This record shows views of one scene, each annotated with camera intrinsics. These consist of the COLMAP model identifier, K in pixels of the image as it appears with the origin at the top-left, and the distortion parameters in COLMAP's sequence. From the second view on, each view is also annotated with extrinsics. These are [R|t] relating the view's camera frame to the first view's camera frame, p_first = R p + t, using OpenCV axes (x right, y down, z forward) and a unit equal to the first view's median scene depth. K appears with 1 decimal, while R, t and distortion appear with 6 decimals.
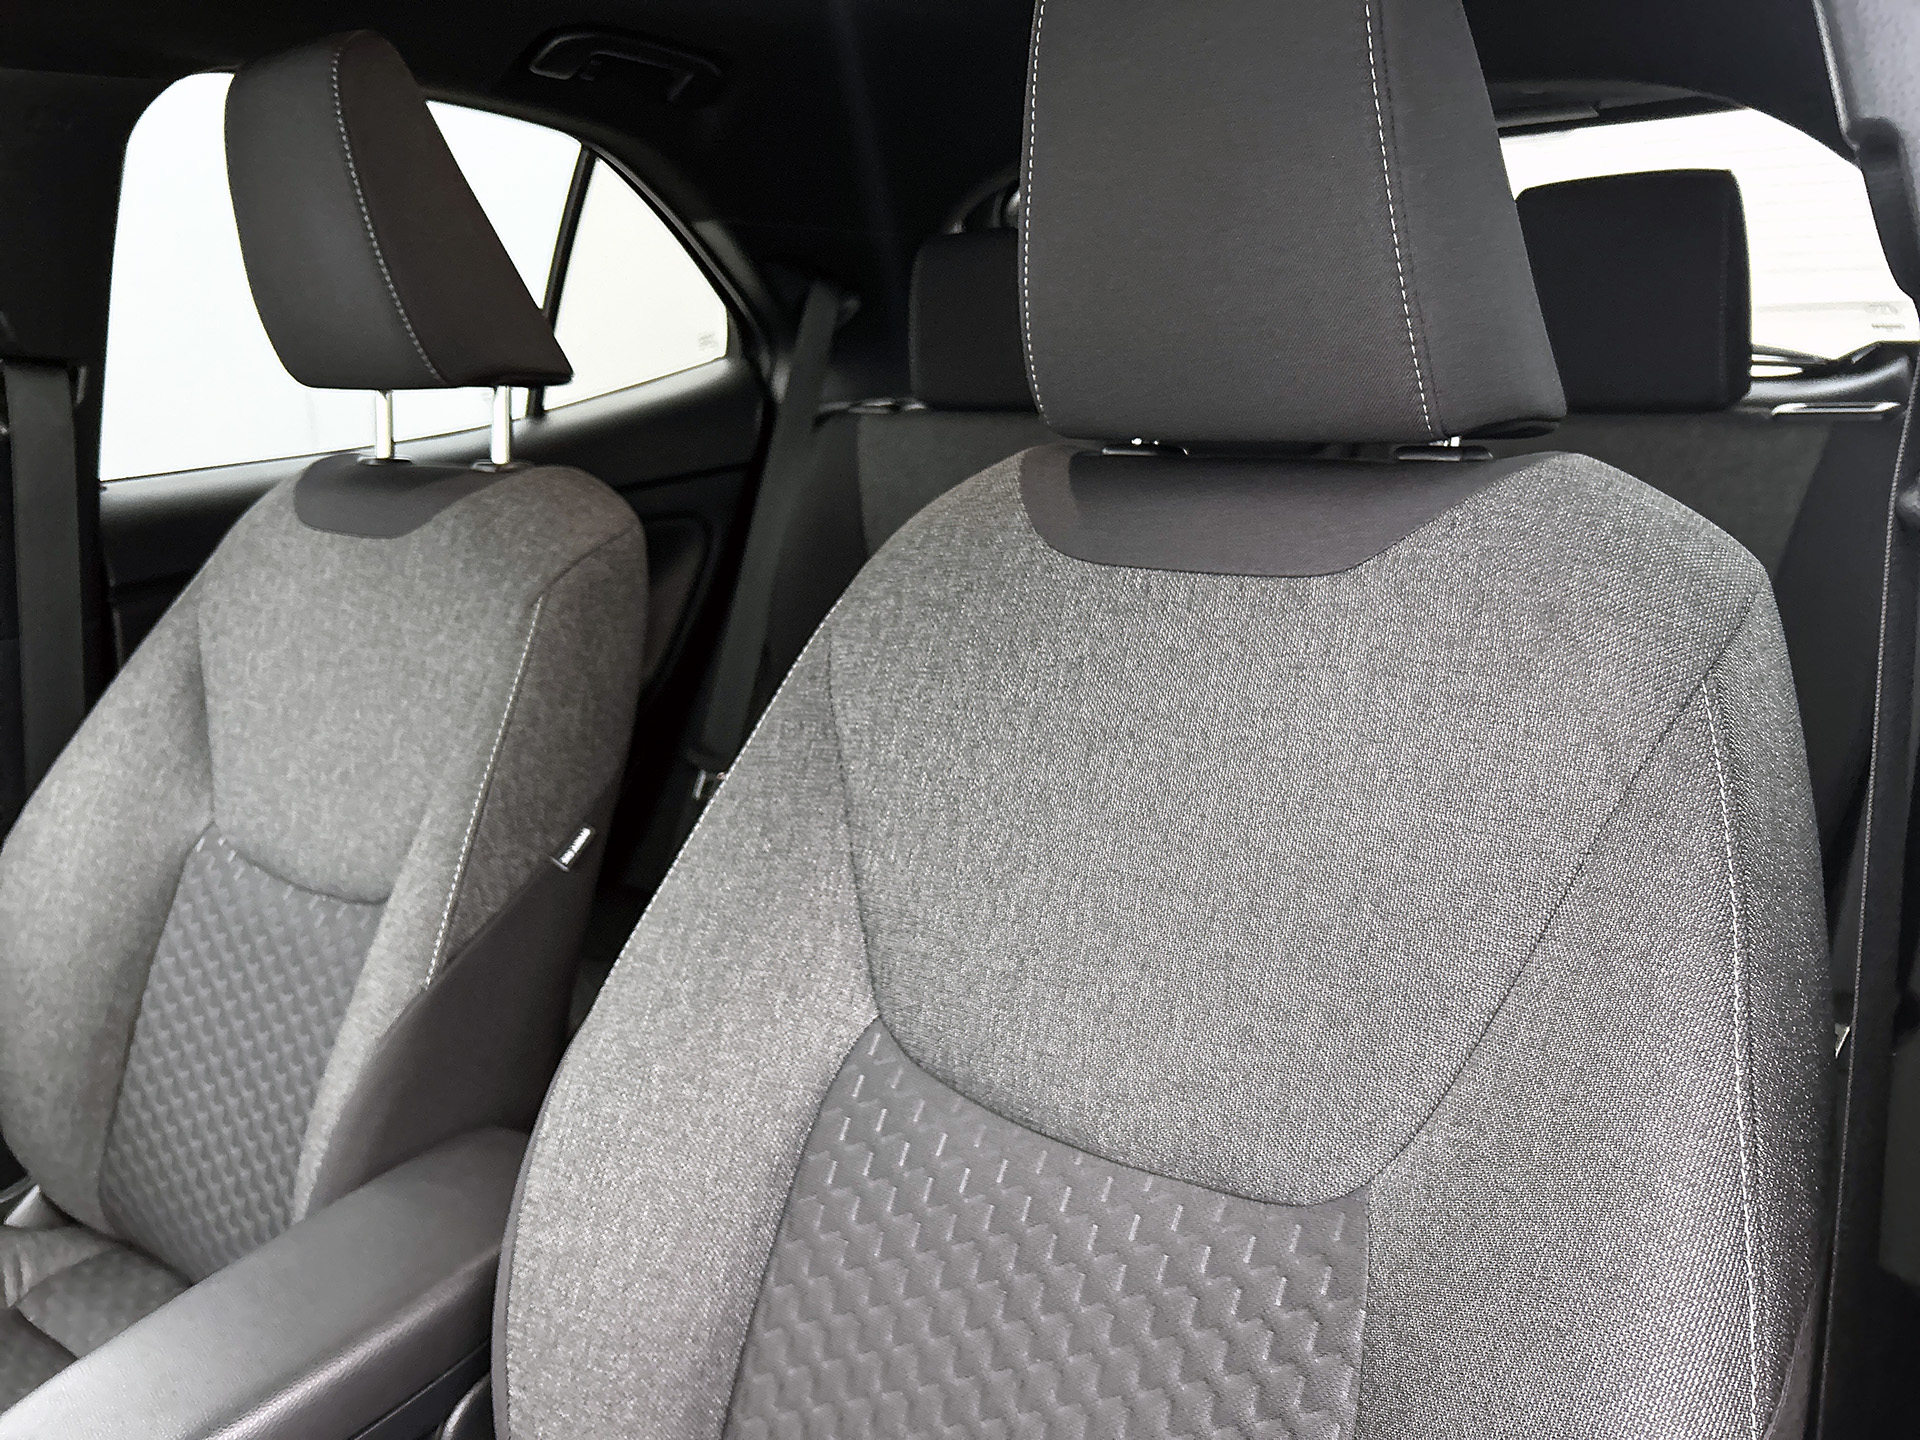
lens RADIAL K [[1431.2, 0, 959.4], [0, 1431.2, 737.8], [0, 0, 1]] dist [0.070350, -0.079565]
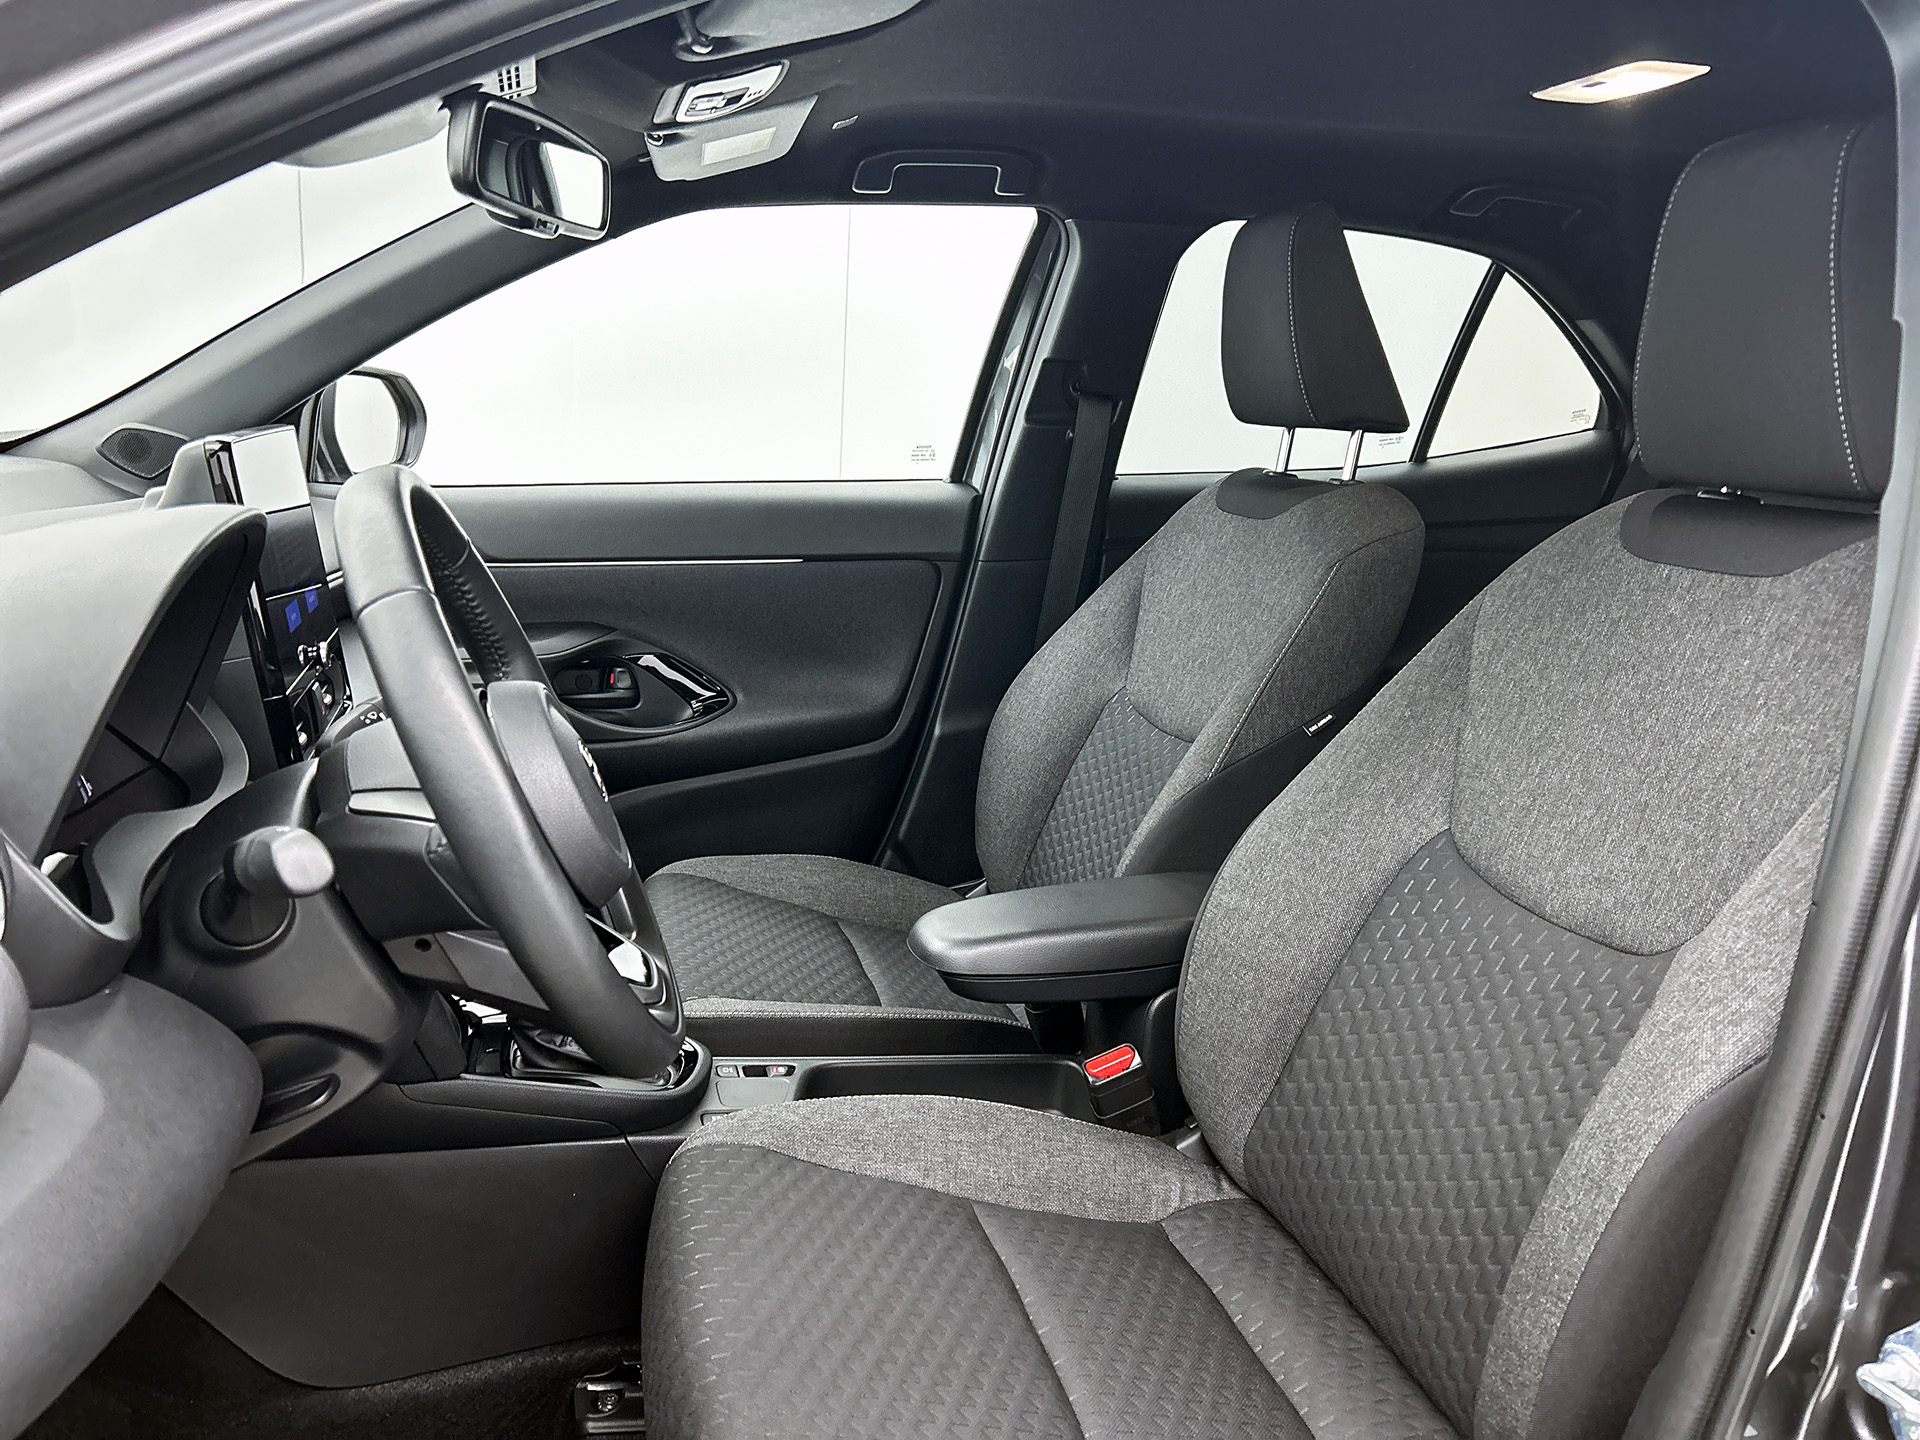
lens RADIAL K [[1480.5, 0, 958.2], [0, 1480.5, 688.4], [0, 0, 1]] dist [-0.003416, -0.005880]
pose [[0.794742, 0.175282, -0.581087, 0.412390], [-0.219861, 0.975510, -0.006442, 0.166220], [0.565727, 0.132878, 0.813816, -0.613459]]
